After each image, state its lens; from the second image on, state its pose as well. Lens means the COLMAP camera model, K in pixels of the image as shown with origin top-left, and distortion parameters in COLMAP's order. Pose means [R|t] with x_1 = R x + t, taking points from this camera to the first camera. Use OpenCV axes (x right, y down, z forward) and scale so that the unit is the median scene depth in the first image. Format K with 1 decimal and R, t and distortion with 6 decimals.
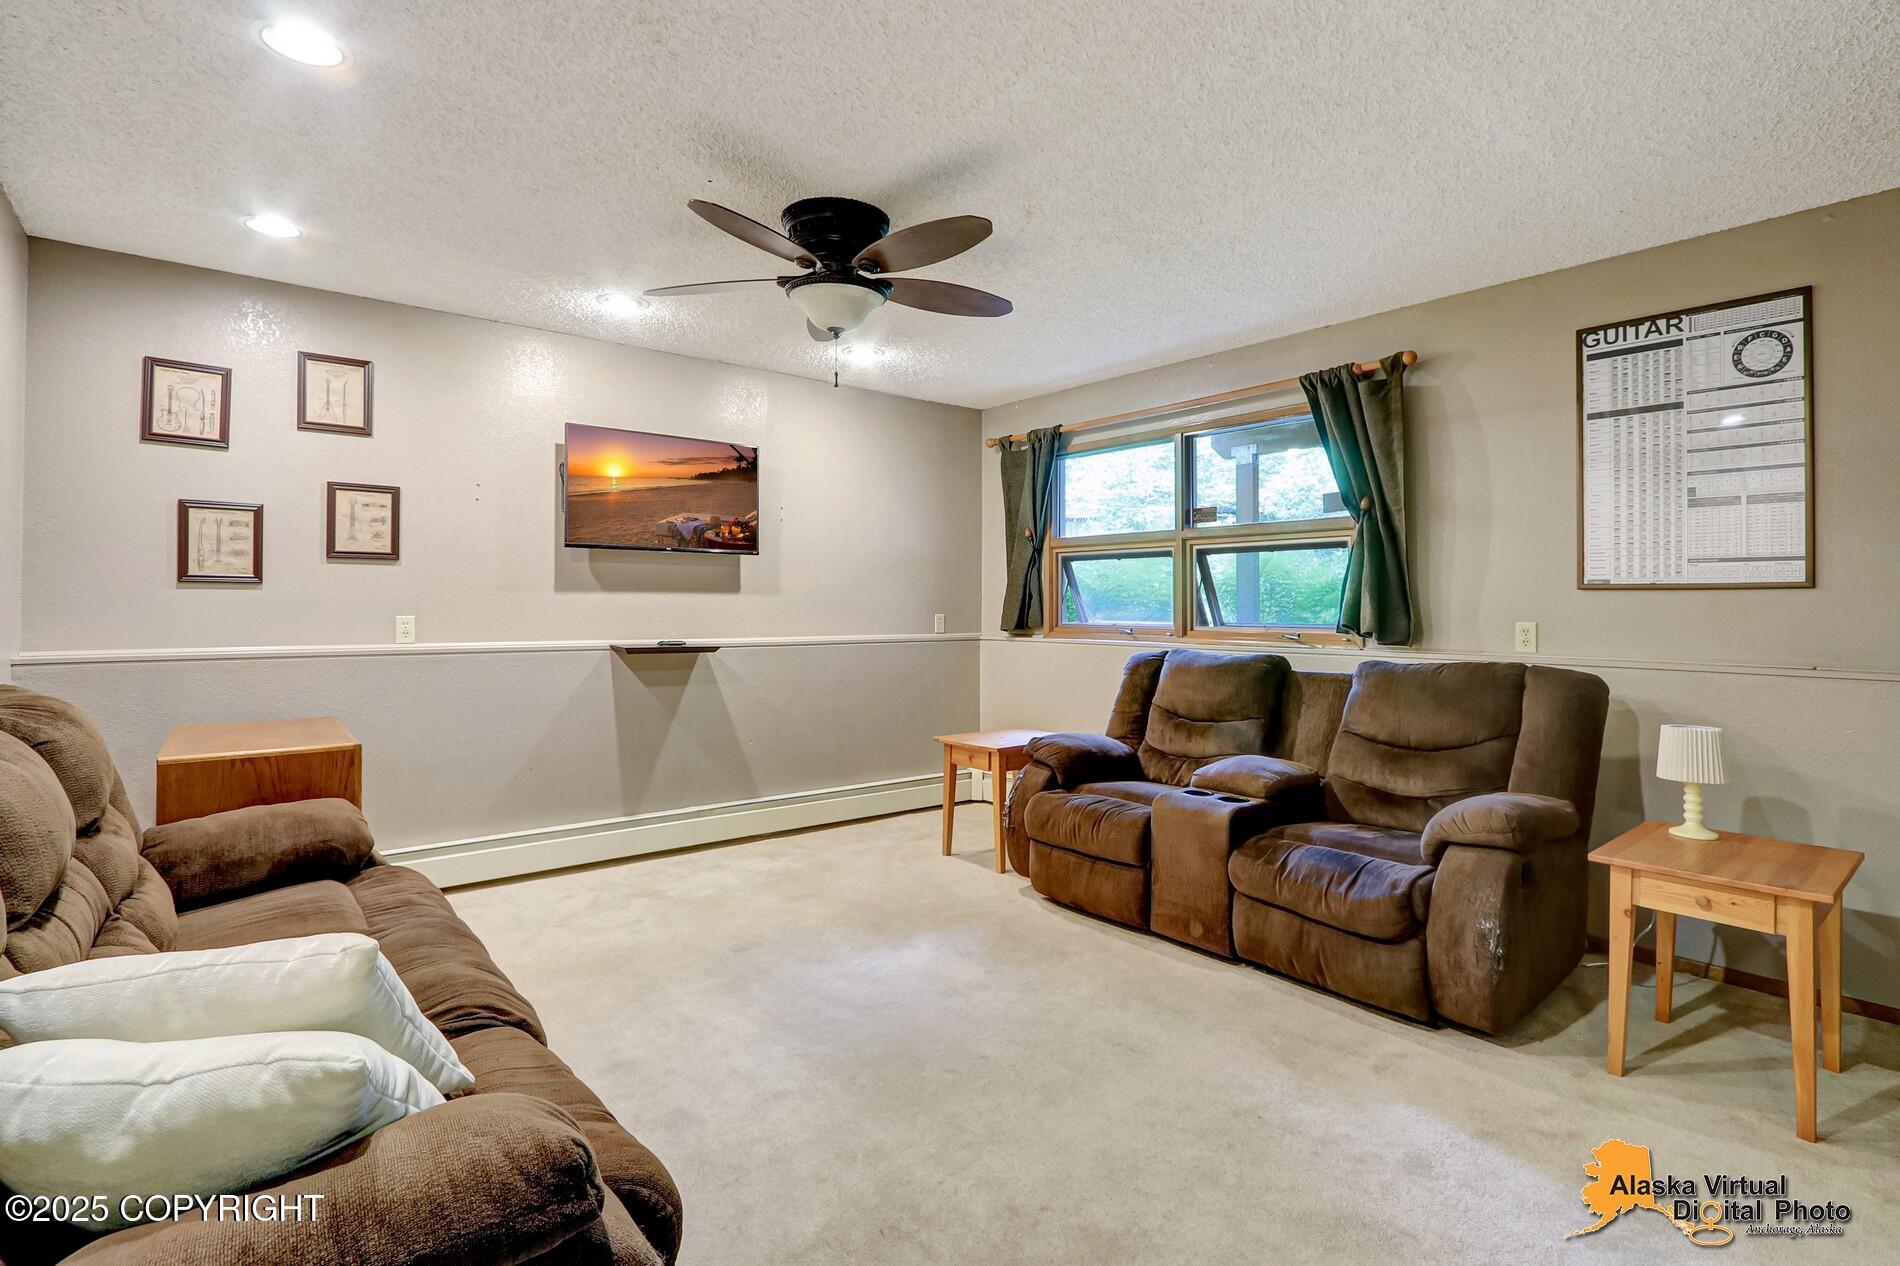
lens RADIAL K [[907.6, 0, 954.3], [0, 907.6, 596.9], [0, 0, 1]] dist [-0.015494, 0.000389]
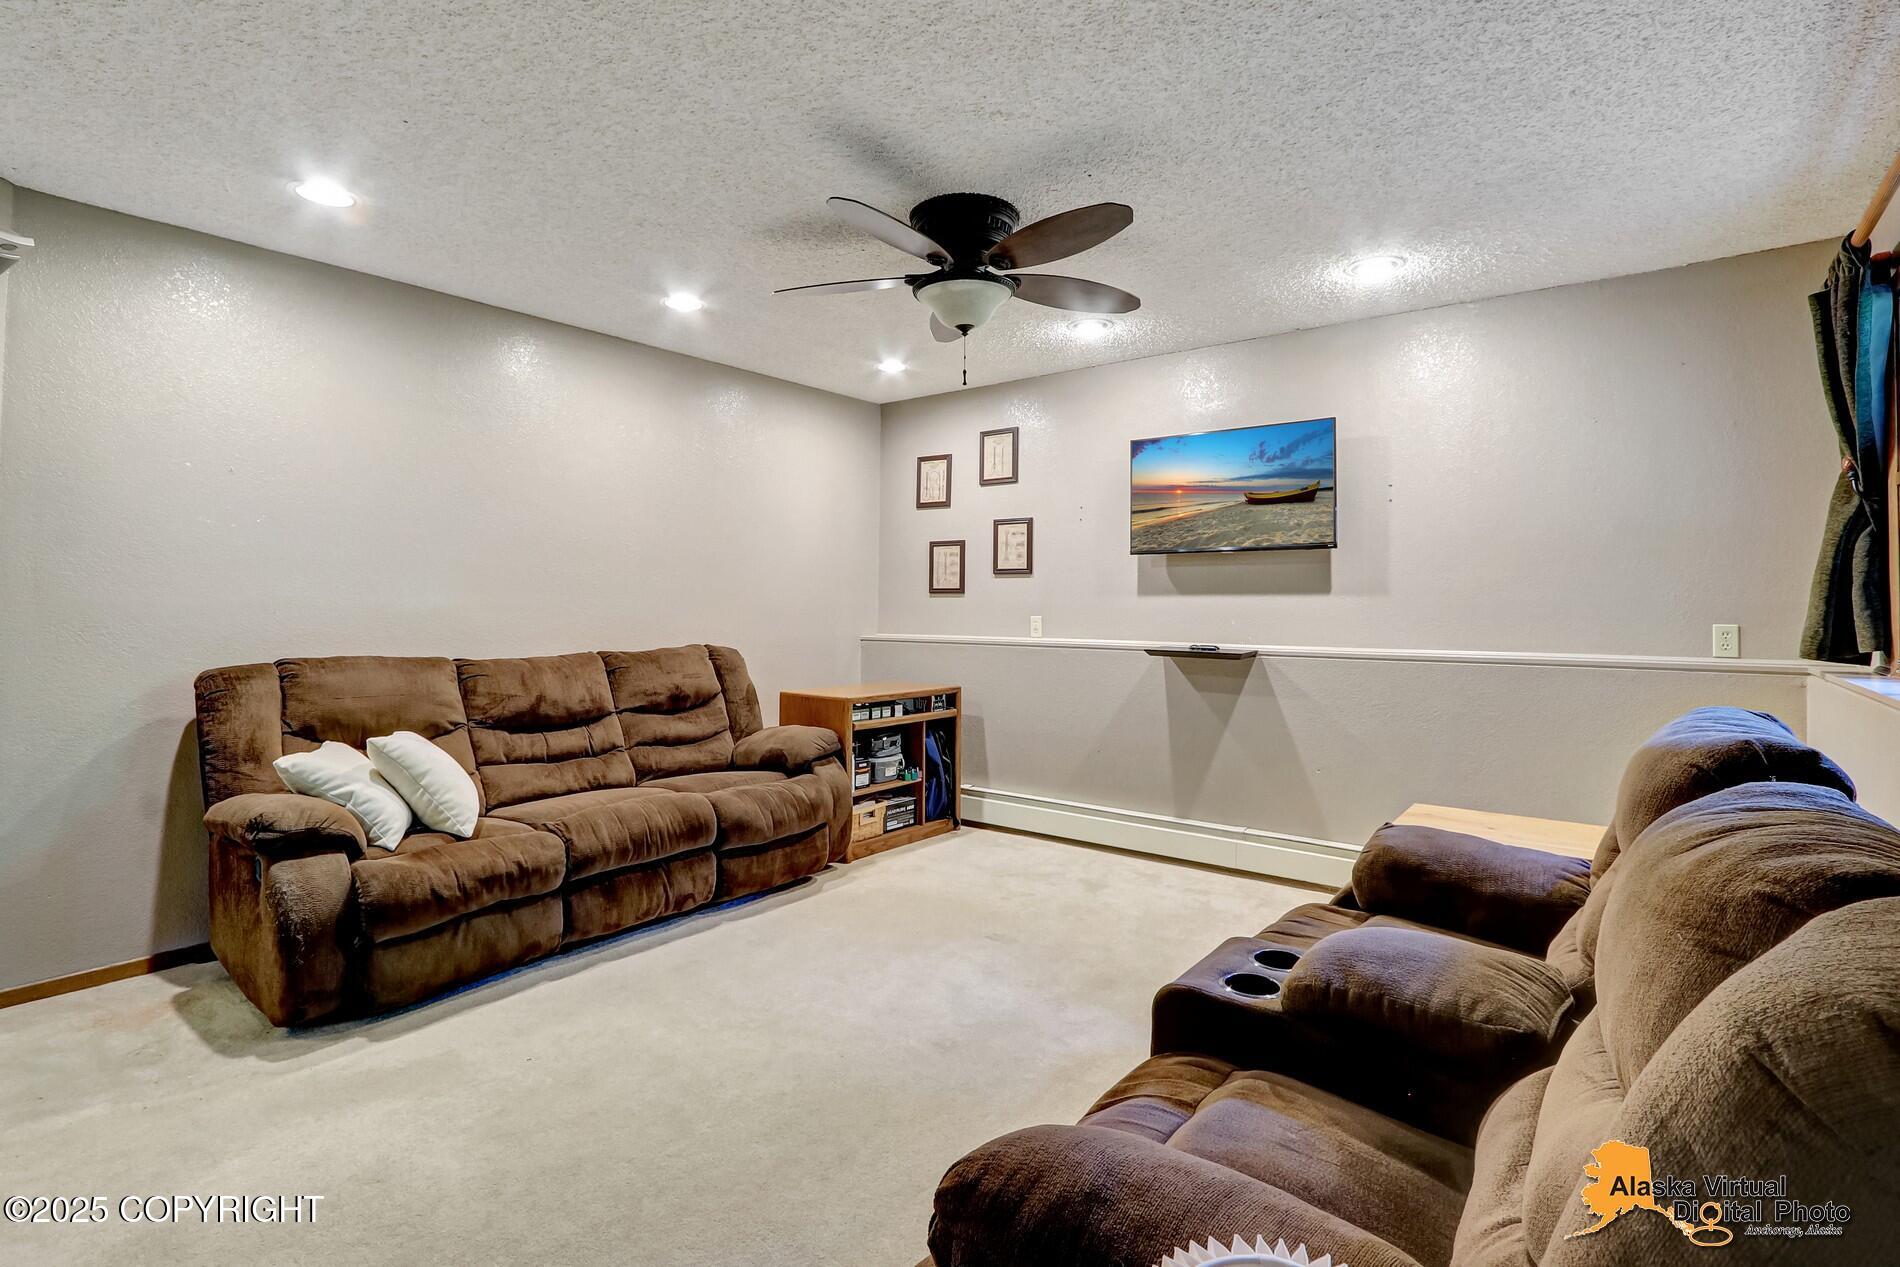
lens RADIAL K [[907.6, 0, 954.3], [0, 907.6, 597.4], [0, 0, 1]] dist [-0.015494, 0.000389]
pose [[0.218052, -0.012213, -0.975861, 0.657891], [0.005751, 0.999920, -0.011229, 0.008339], [0.975920, -0.003164, 0.218105, 0.616347]]
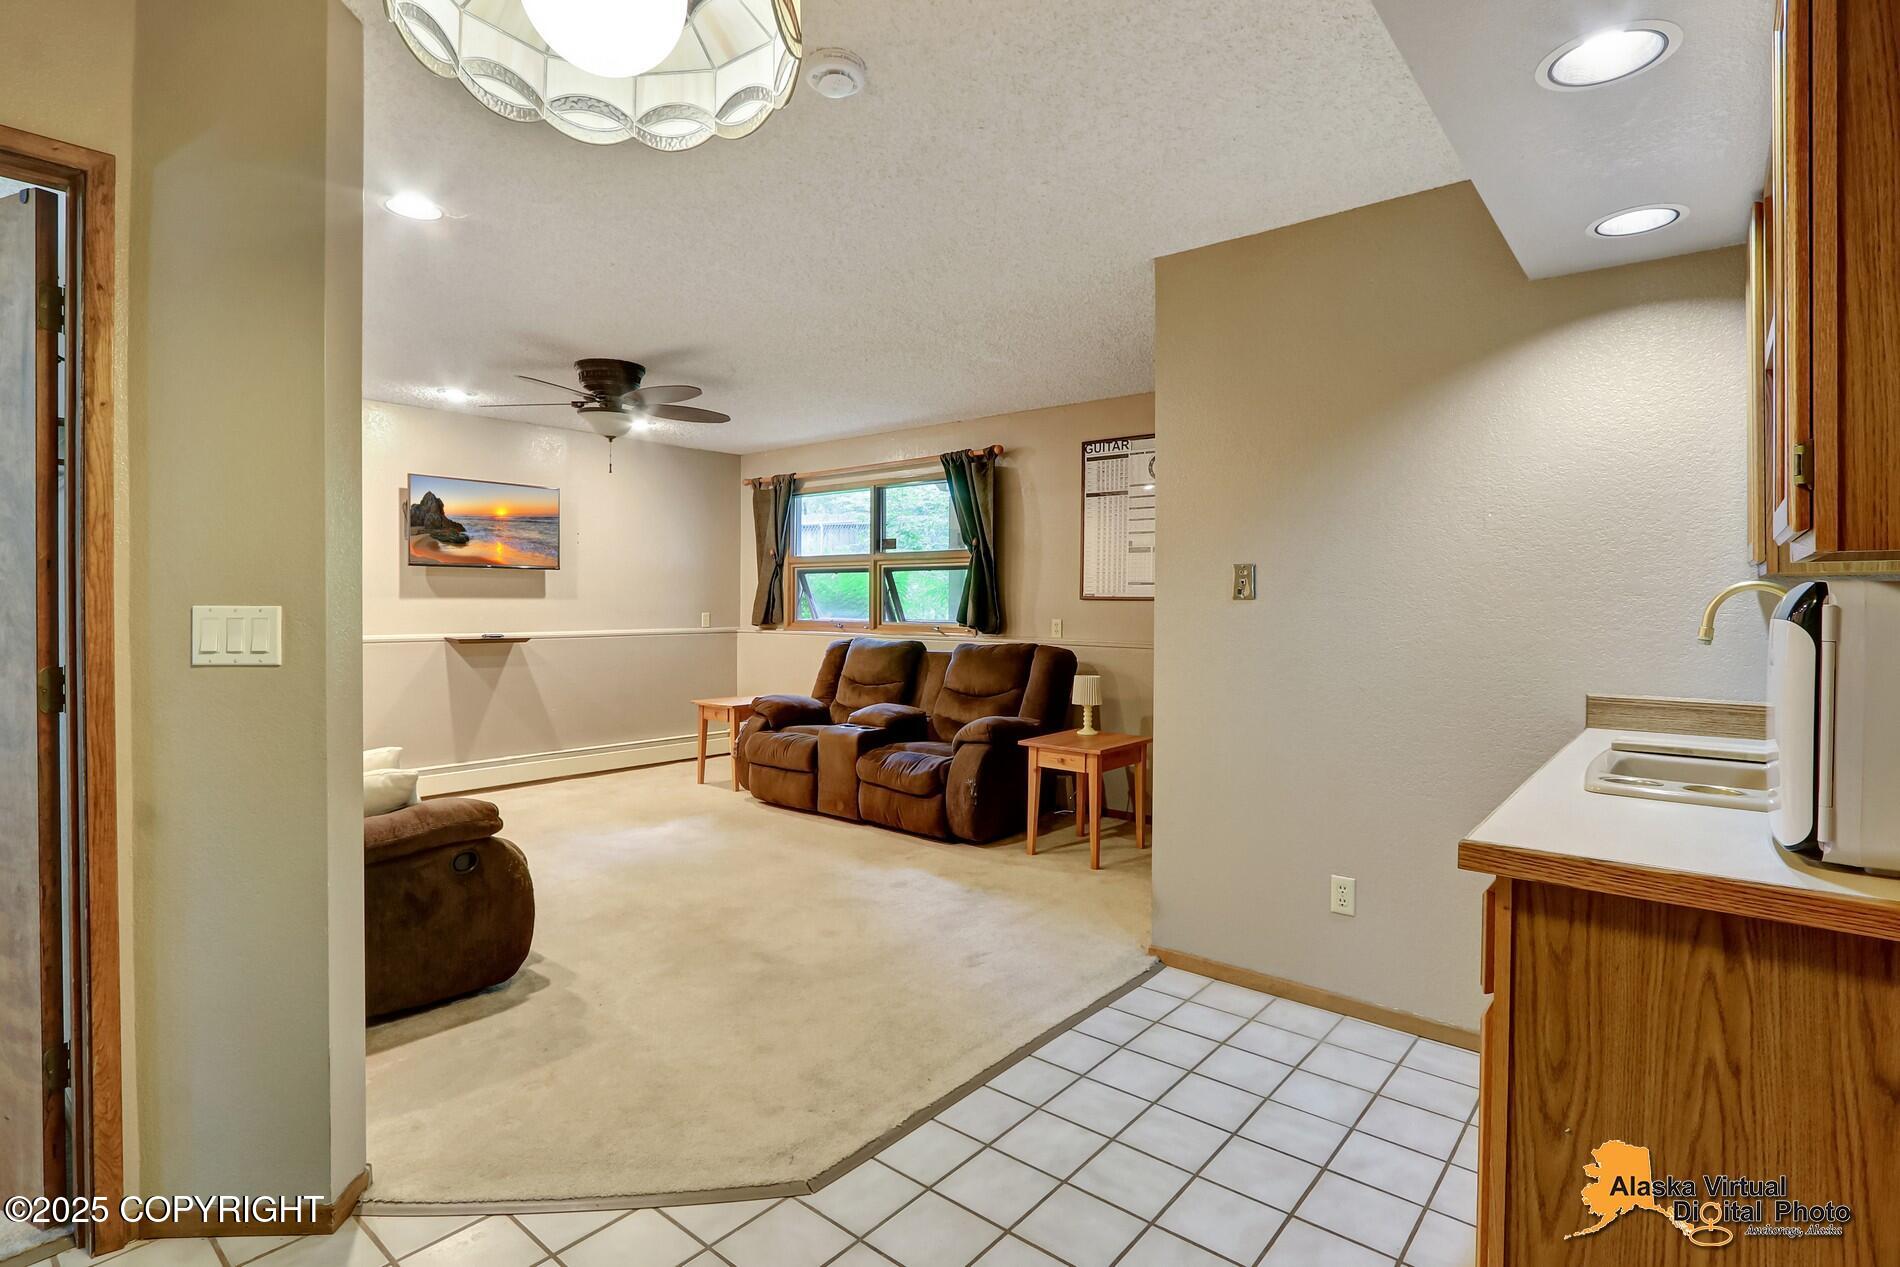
lens RADIAL K [[932.2, 0, 948.0], [0, 932.2, 615.5], [0, 0, 1]] dist [-0.020656, 0.000130]
pose [[0.983469, -0.001909, 0.181066, 0.127219], [-0.002899, 0.999650, 0.026287, -0.020774], [-0.181053, -0.026377, 0.983120, -0.576638]]
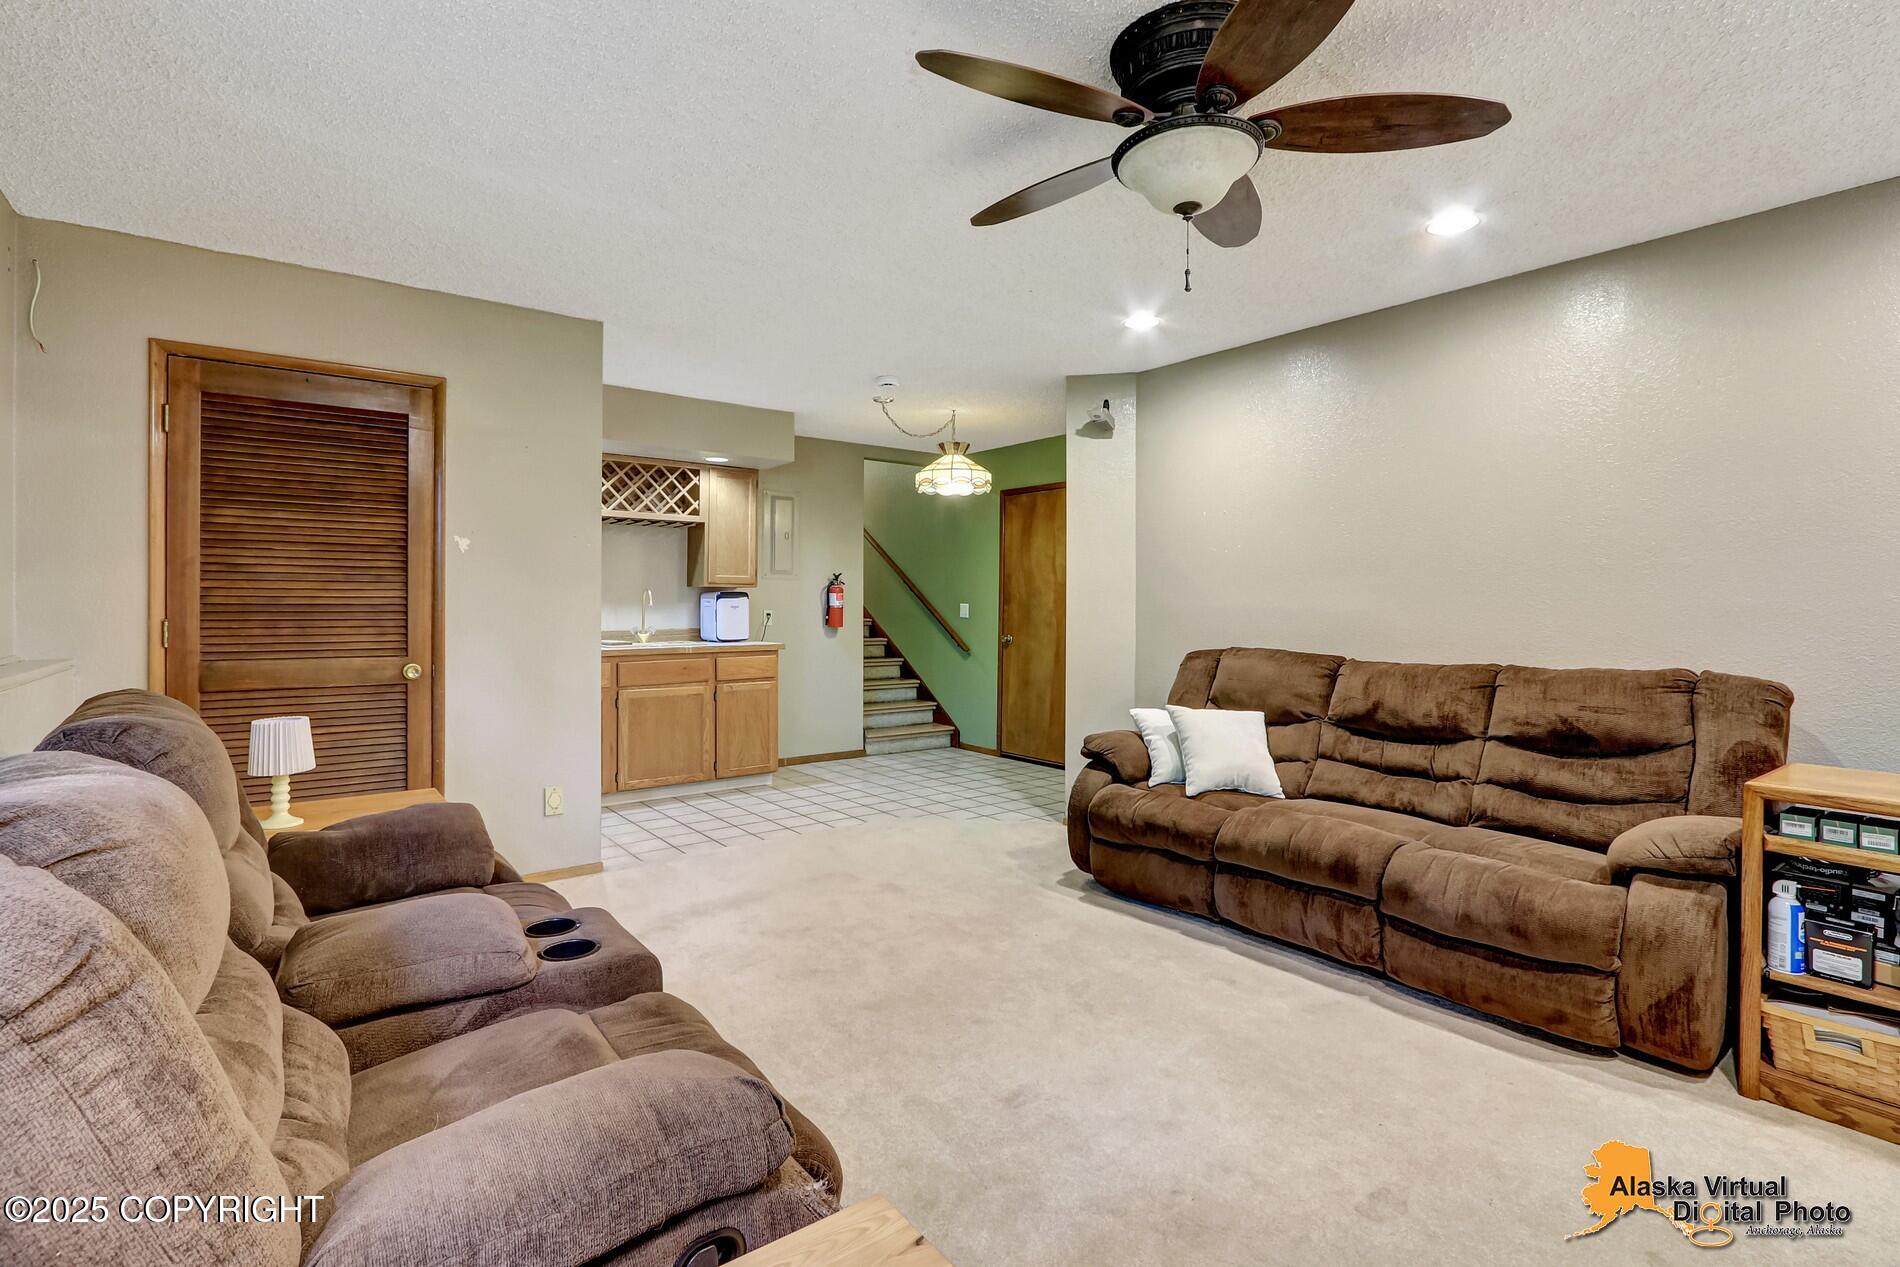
lens RADIAL K [[907.6, 0, 954.3], [0, 907.6, 597.4], [0, 0, 1]] dist [-0.015494, 0.000389]
pose [[-0.999389, -0.008266, 0.033951, 0.016376], [-0.008834, 0.999823, -0.016616, 0.011144], [-0.033808, -0.016906, -0.999285, 1.360031]]
